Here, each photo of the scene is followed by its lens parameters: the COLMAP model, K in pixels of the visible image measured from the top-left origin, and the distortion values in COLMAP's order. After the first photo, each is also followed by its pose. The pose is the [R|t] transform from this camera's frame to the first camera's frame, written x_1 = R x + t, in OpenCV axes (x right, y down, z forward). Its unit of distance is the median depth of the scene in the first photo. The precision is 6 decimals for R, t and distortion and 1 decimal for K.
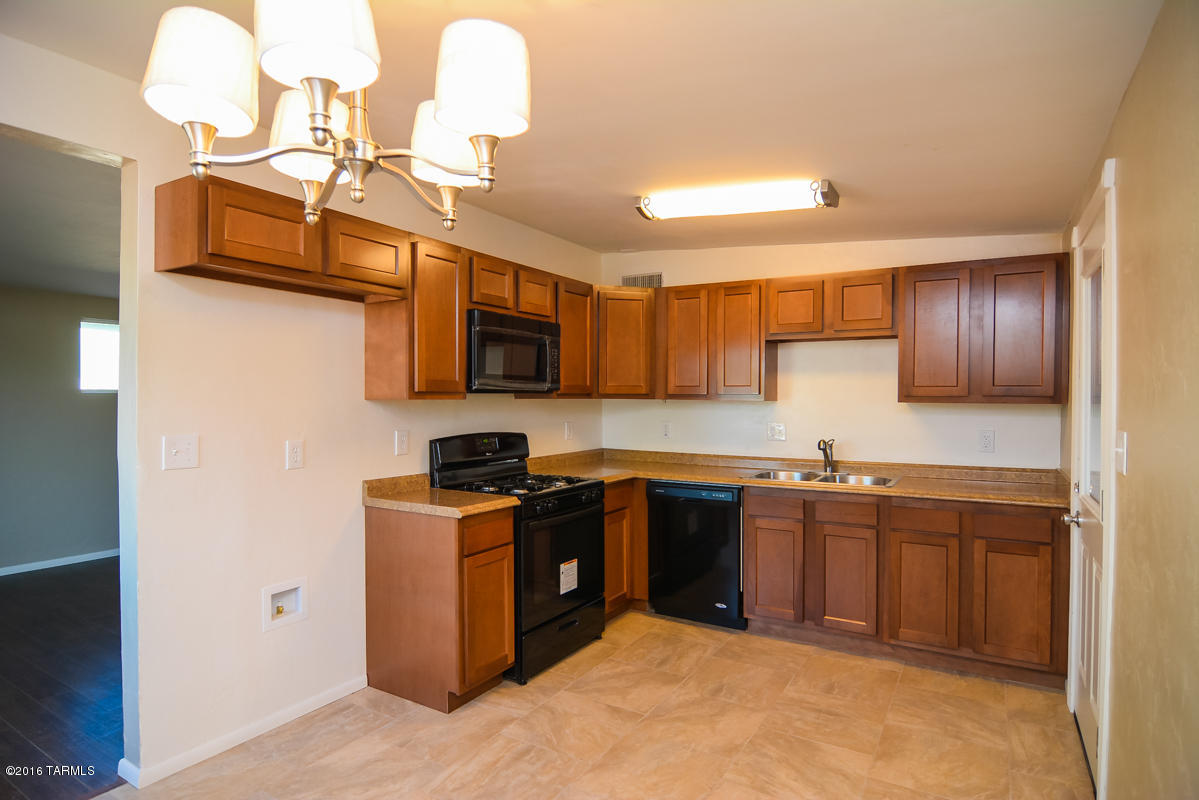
lens RADIAL K [[646.2, 0, 604.6], [0, 646.2, 396.8], [0, 0, 1]] dist [-0.015856, -0.002430]
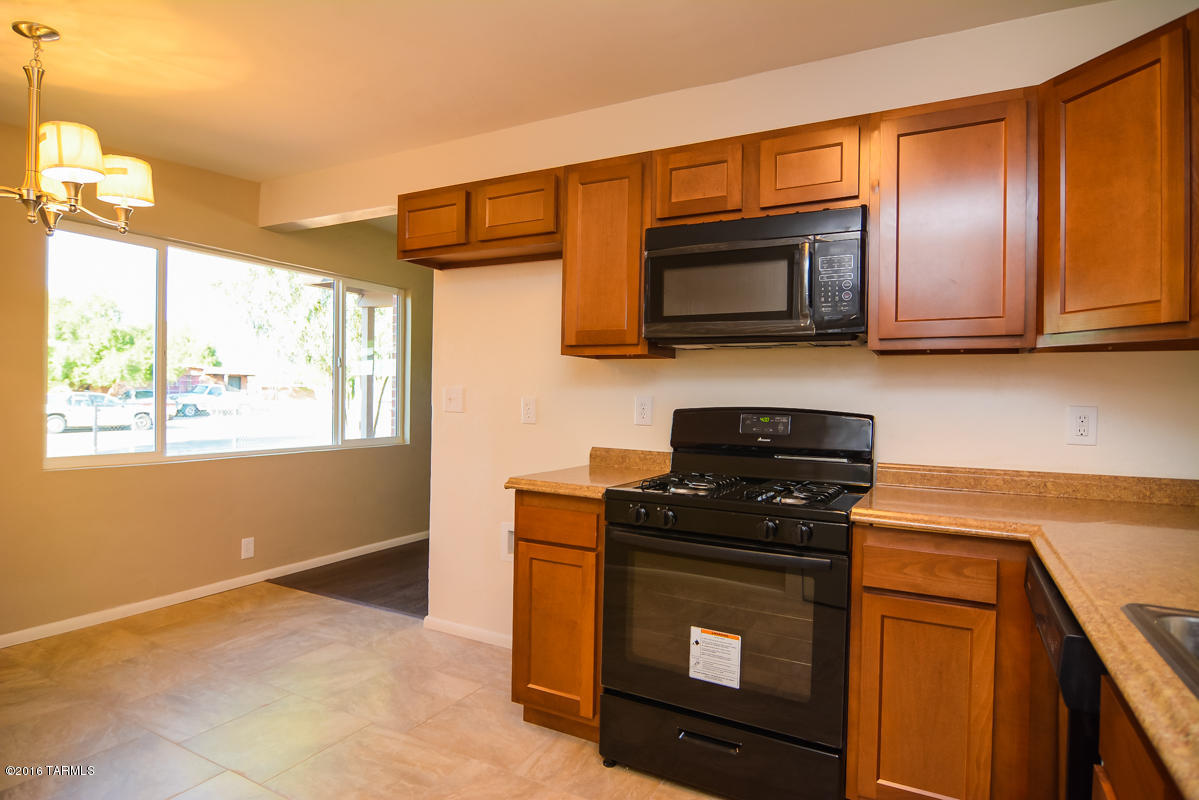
lens RADIAL K [[646.2, 0, 599.7], [0, 646.2, 401.7], [0, 0, 1]] dist [-0.015856, -0.002430]
pose [[0.044175, 0.004895, -0.999012, 0.562898], [-0.019240, 0.999807, 0.004048, 0.060994], [0.998839, 0.019042, 0.044261, 0.975467]]
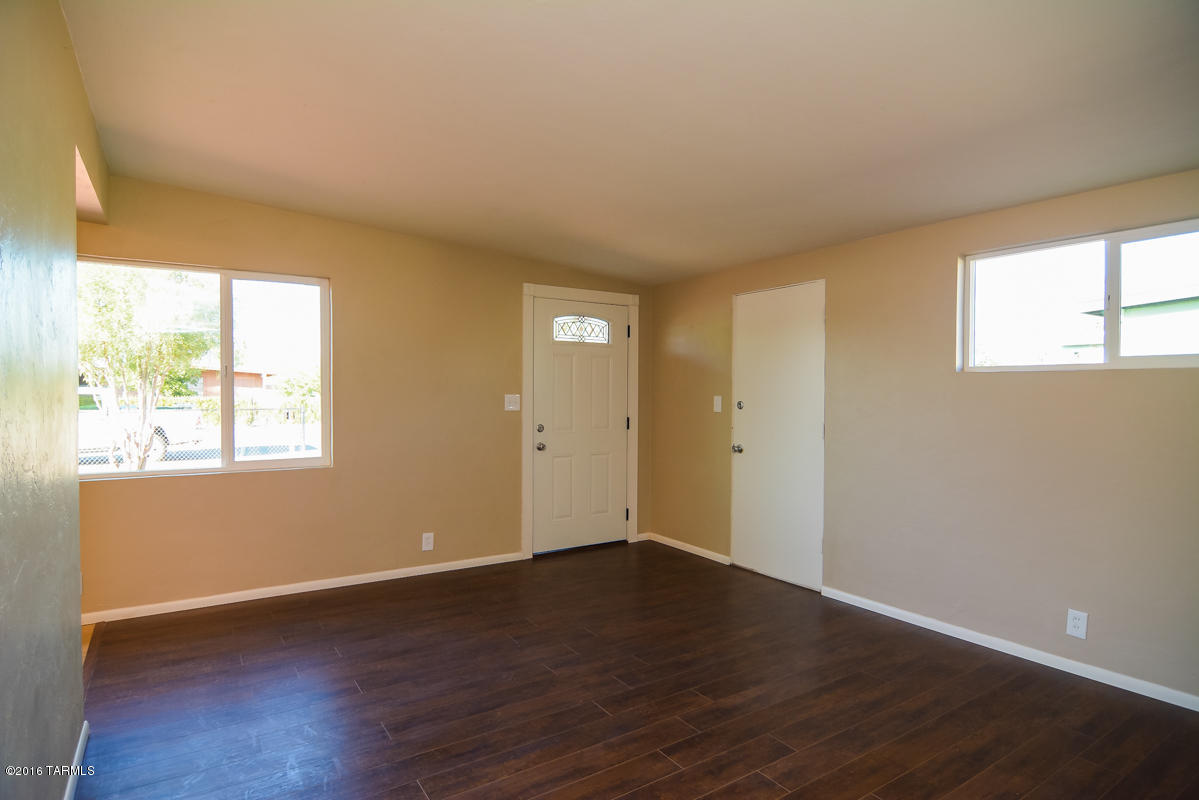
lens RADIAL K [[646.2, 0, 602.8], [0, 646.2, 400.2], [0, 0, 1]] dist [-0.015856, -0.002430]
pose [[-0.437961, 0.019835, -0.898775, -0.169291], [-0.008500, 0.999621, 0.026203, 0.006796], [0.898954, 0.019116, -0.437626, 1.680943]]
